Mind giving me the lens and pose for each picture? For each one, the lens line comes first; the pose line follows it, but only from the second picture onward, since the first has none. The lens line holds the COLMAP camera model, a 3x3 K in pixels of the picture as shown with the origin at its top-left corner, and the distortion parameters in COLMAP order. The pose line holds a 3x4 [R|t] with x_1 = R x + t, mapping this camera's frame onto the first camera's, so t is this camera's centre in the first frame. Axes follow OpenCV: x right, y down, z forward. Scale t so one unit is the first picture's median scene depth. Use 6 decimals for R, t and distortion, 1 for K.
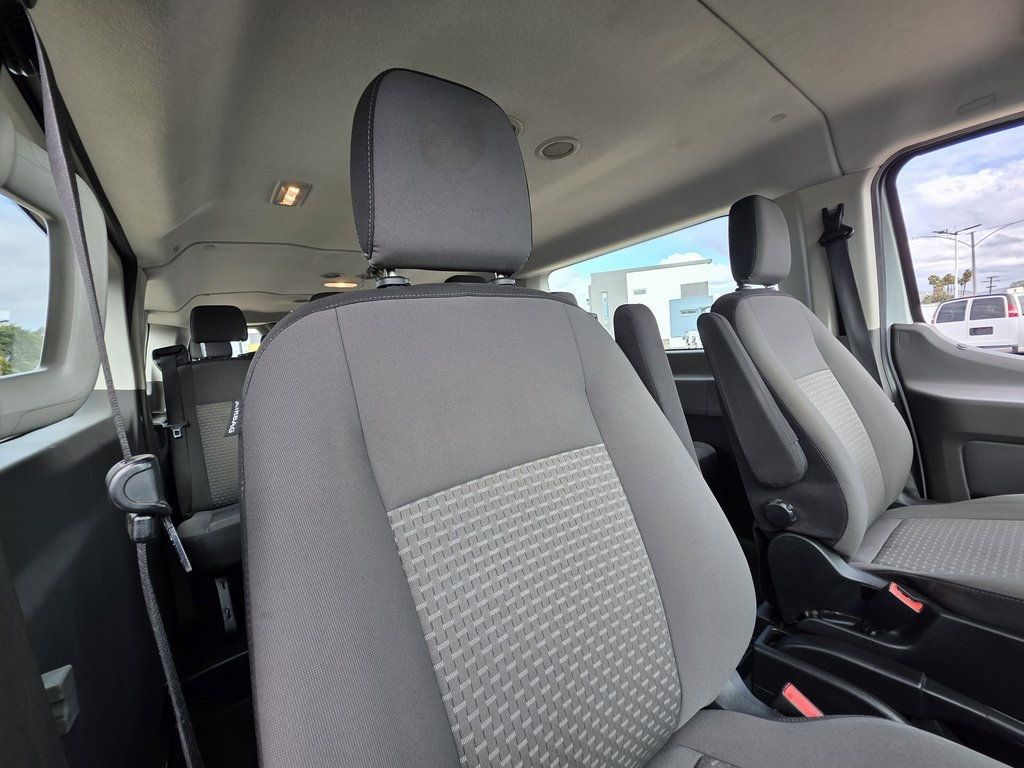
lens RADIAL K [[417.4, 0, 512.0], [0, 417.4, 381.8], [0, 0, 1]] dist [0.007559, -0.000441]
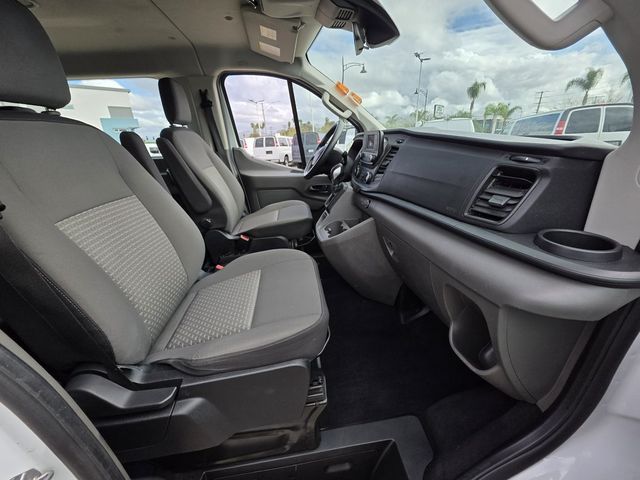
lens RADIAL K [[260.9, 0, 319.0], [0, 260.9, 243.7], [0, 0, 1]] dist [0.007559, -0.000441]
pose [[0.531169, -0.250793, 0.809297, -0.290255], [0.056742, 0.963572, 0.261359, 0.049198], [-0.845363, -0.092905, 0.526051, -0.396544]]
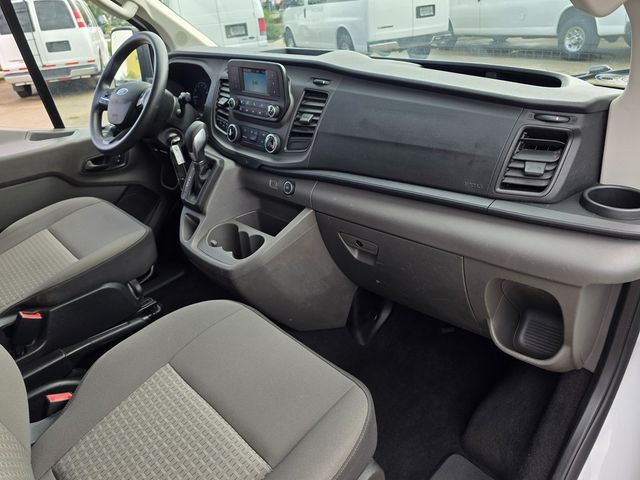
lens RADIAL K [[469.1, 0, 319.9], [0, 469.1, 243.4], [0, 0, 1]] dist [0.050653, -0.005375]
pose [[-0.087743, -0.379194, 0.921148, -0.424799], [0.154891, 0.908274, 0.388649, -0.145137], [-0.984027, 0.176779, -0.020961, 0.011701]]
